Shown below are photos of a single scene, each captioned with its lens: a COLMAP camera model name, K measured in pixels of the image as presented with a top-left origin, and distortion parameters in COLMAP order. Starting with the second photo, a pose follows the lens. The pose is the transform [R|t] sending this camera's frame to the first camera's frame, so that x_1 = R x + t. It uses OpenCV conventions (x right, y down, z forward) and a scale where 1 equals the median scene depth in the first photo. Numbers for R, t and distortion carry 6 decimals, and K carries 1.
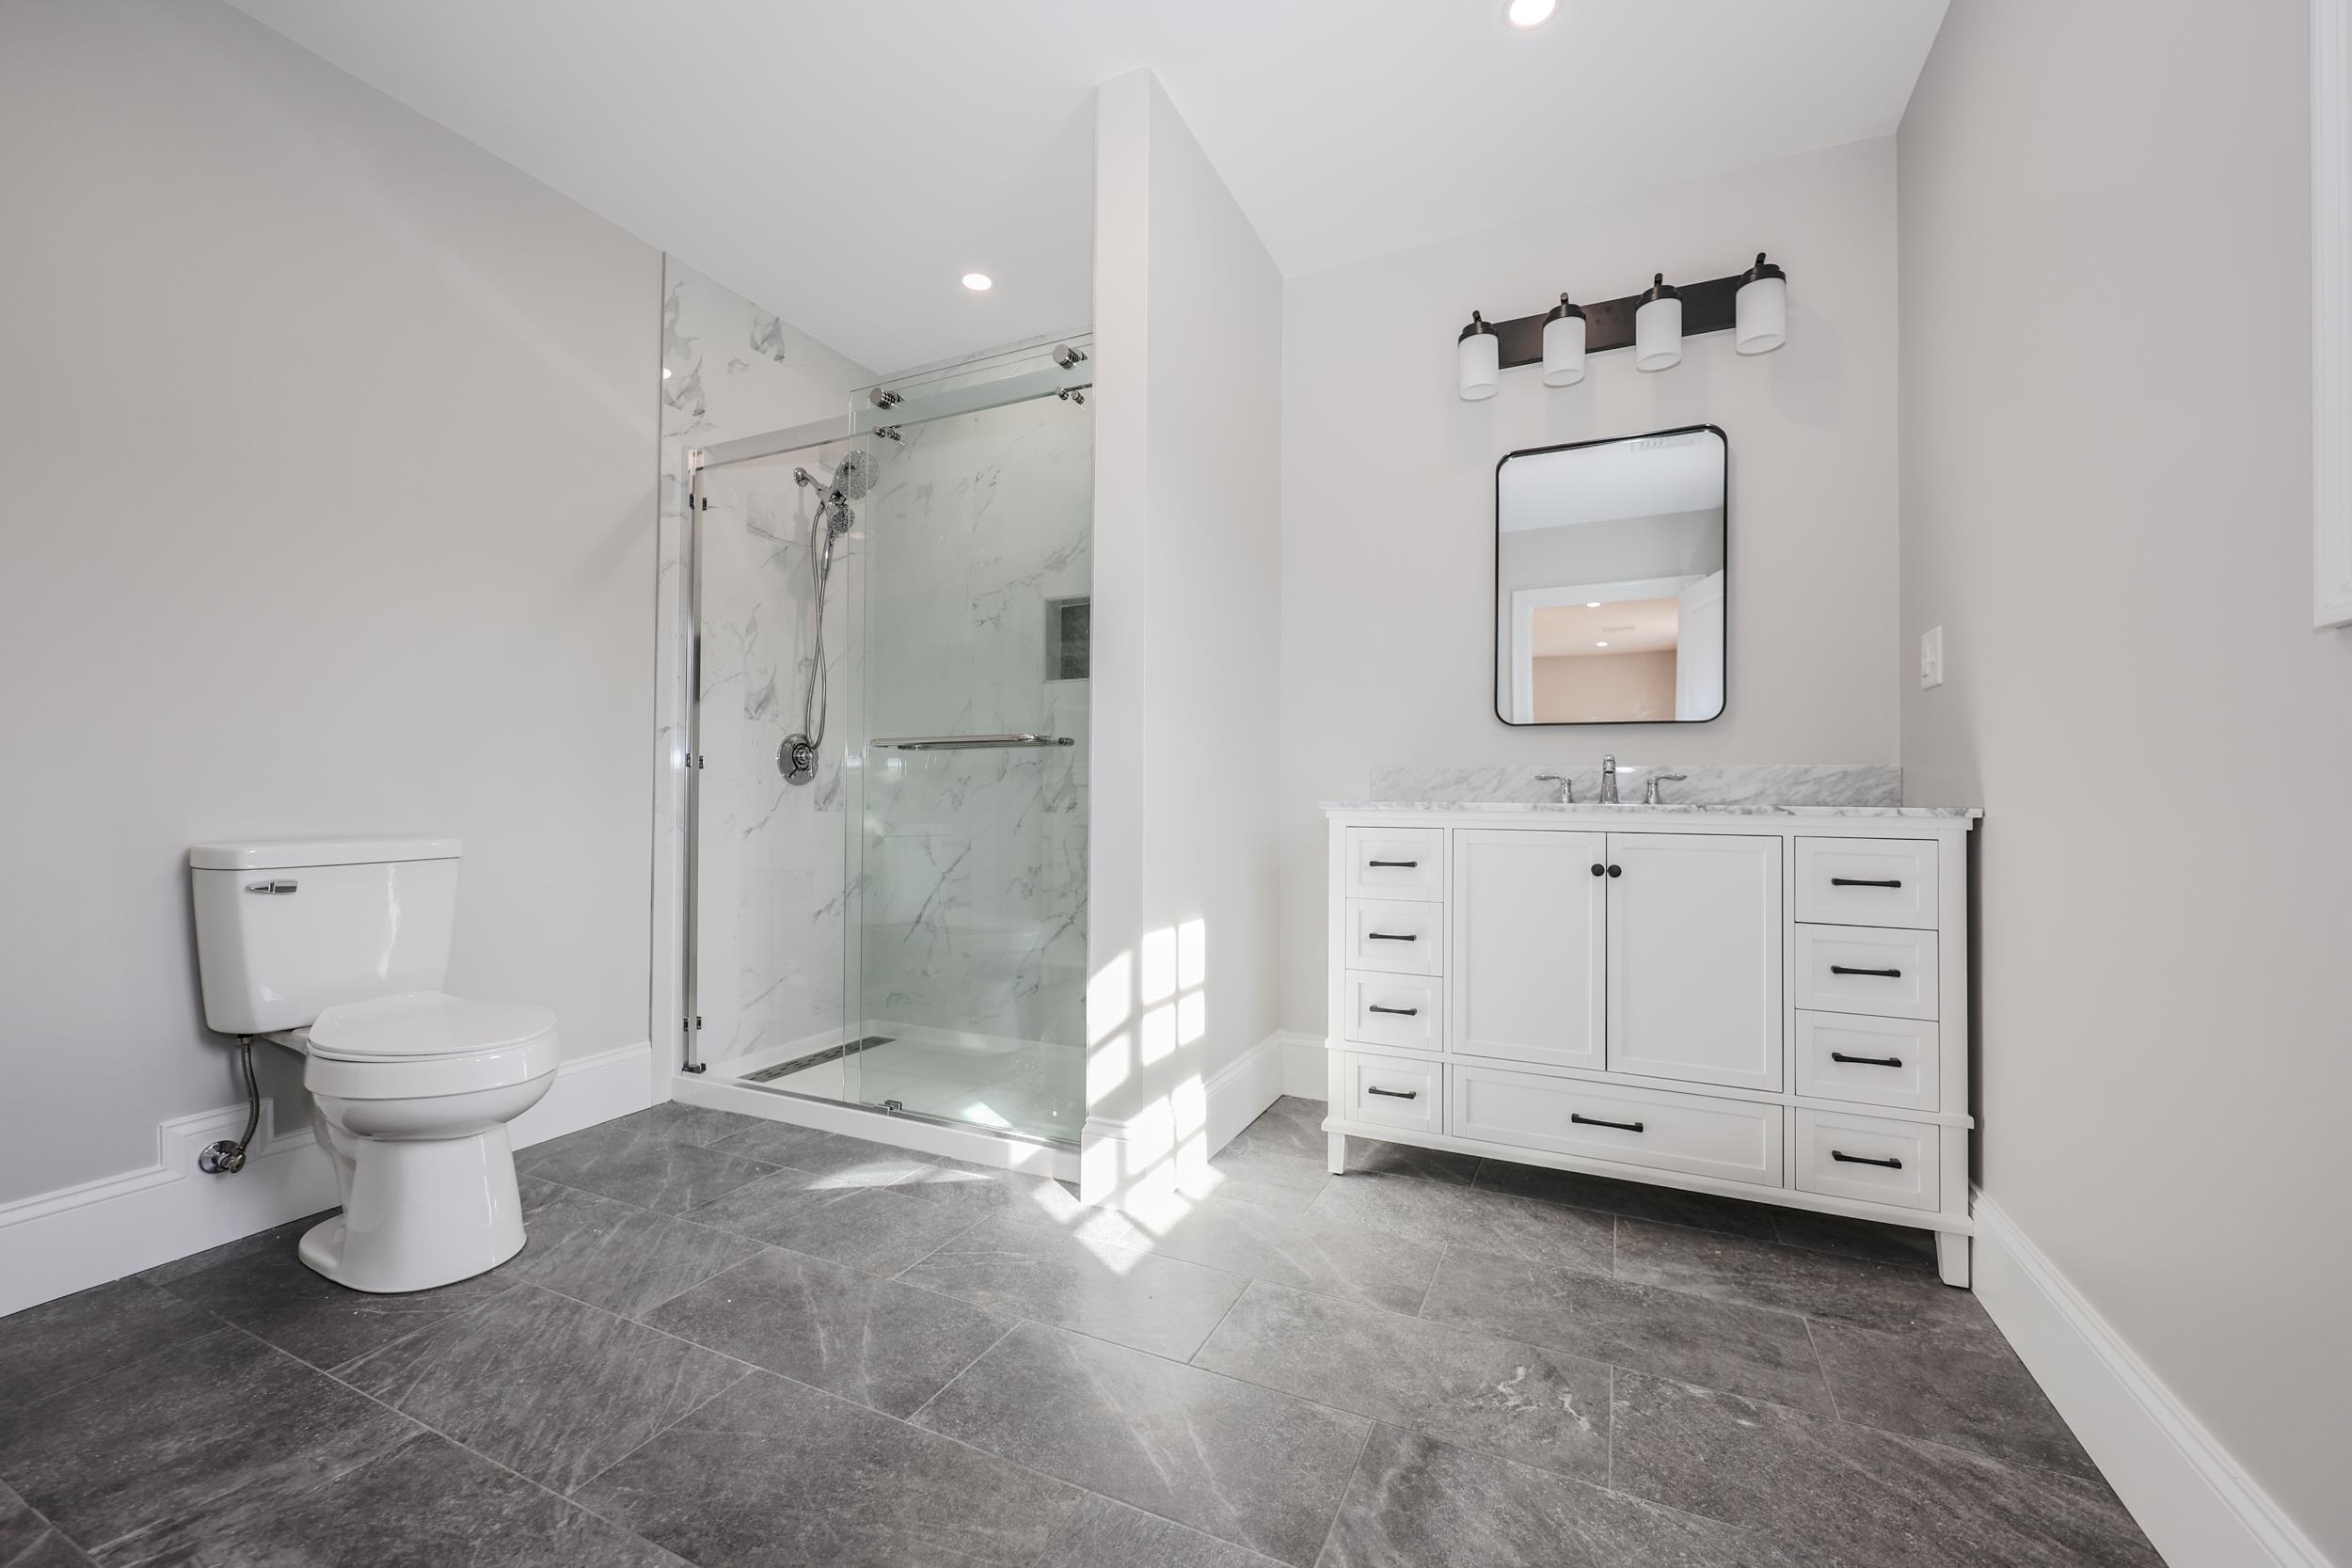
lens RADIAL K [[950.1, 0, 1177.8], [0, 950.1, 779.8], [0, 0, 1]] dist [-0.000725, -0.000005]
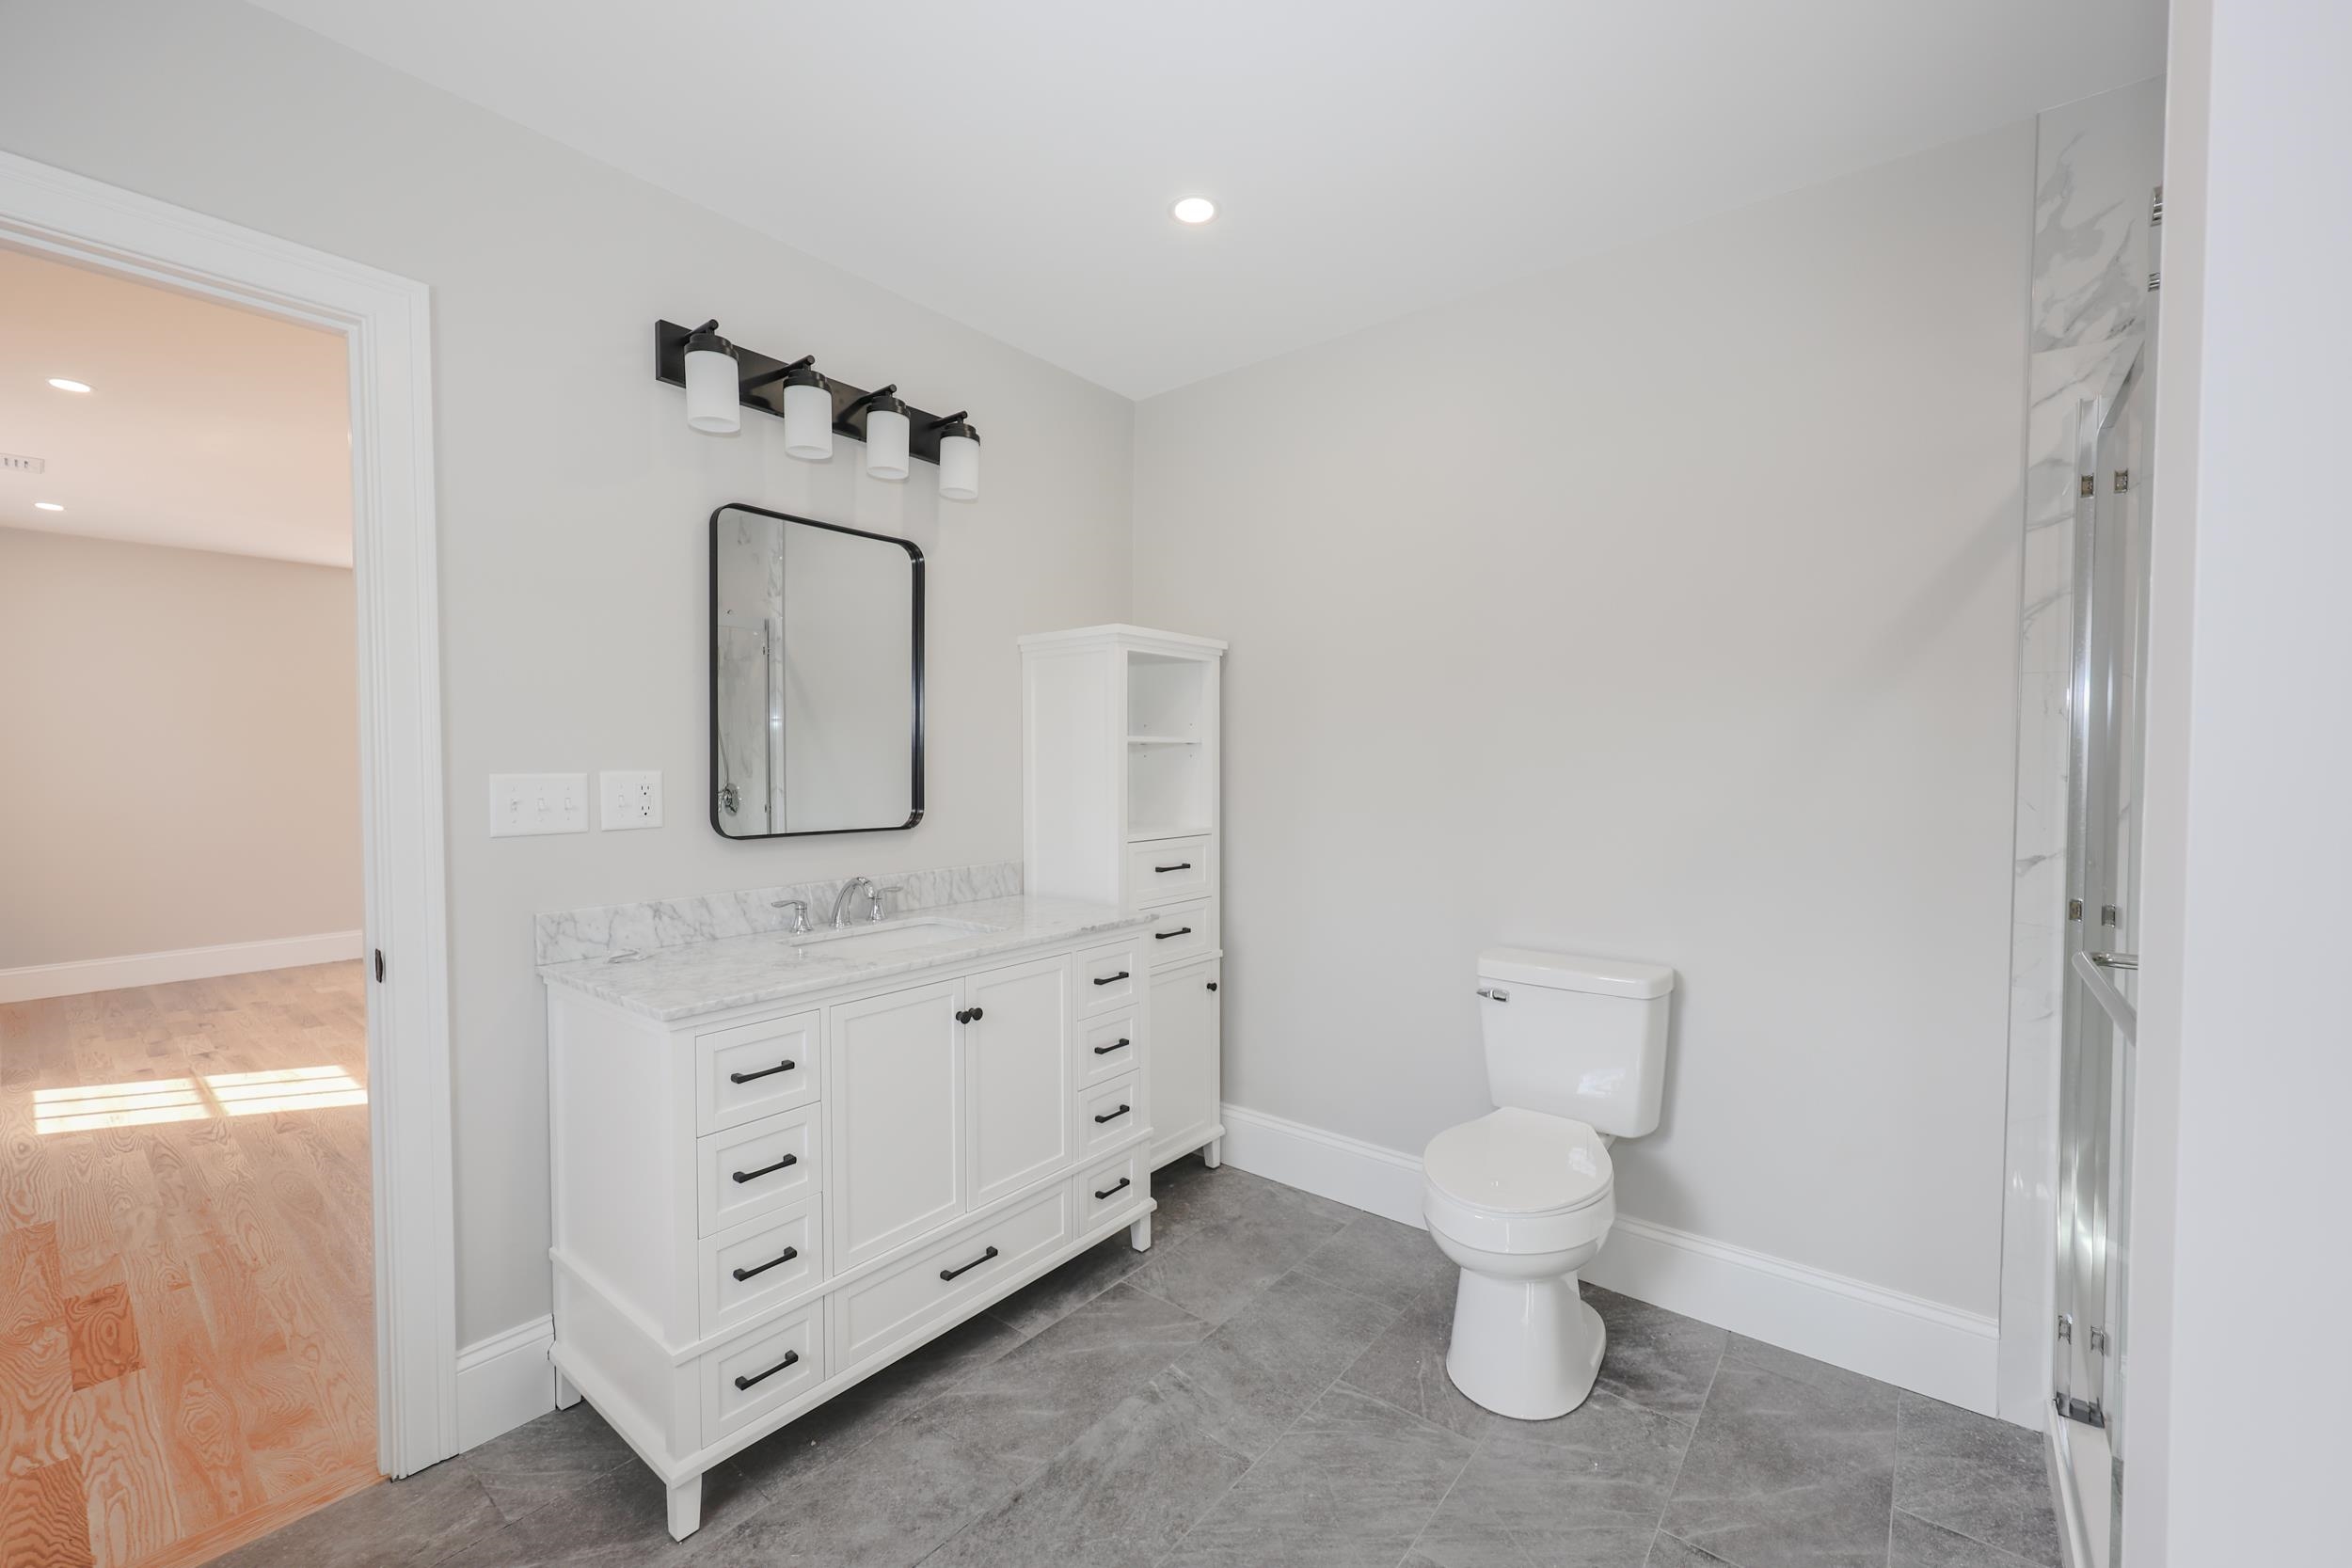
lens RADIAL K [[950.1, 0, 1177.8], [0, 950.1, 779.8], [0, 0, 1]] dist [-0.000725, -0.000005]
pose [[-0.232773, 0.019228, -0.972341, 0.284870], [0.008992, 0.999804, 0.017619, -0.158759], [0.972489, -0.004642, -0.232901, 0.745110]]
